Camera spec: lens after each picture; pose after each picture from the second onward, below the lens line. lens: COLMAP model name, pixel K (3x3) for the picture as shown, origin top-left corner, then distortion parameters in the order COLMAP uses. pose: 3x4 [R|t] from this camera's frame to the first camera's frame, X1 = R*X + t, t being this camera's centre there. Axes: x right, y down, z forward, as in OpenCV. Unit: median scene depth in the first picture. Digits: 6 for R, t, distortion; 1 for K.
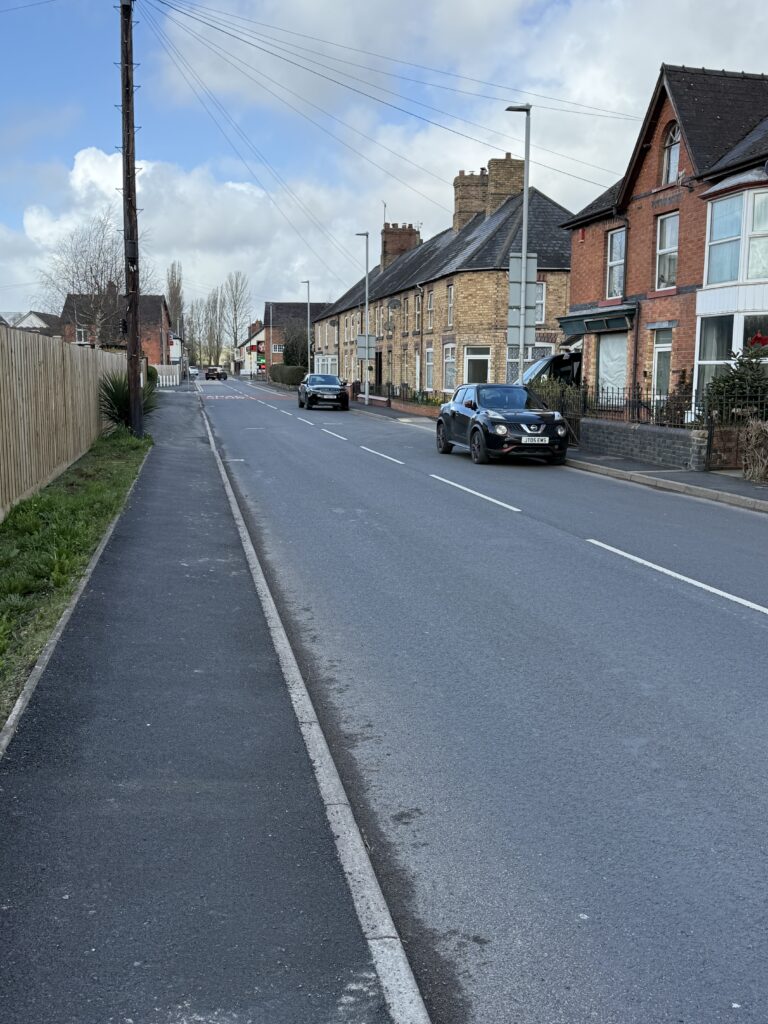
lens RADIAL K [[1038.3, 0, 381.3], [0, 1038.3, 529.6], [0, 0, 1]] dist [0.186139, -0.443144]
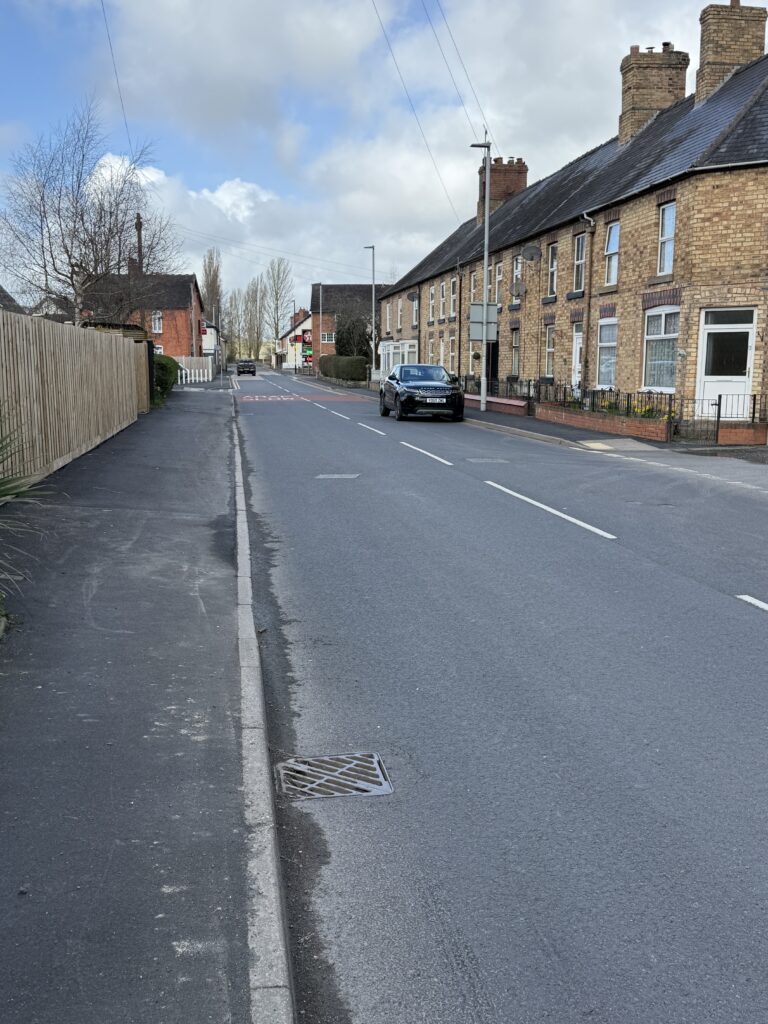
lens RADIAL K [[1033.3, 0, 386.1], [0, 1033.3, 546.6], [0, 0, 1]] dist [0.173704, -0.355063]
pose [[0.999452, 0.000136, -0.033093, -0.041485], [0.000606, 0.999749, 0.022414, -0.037902], [0.033087, -0.022421, 0.999201, 0.264783]]
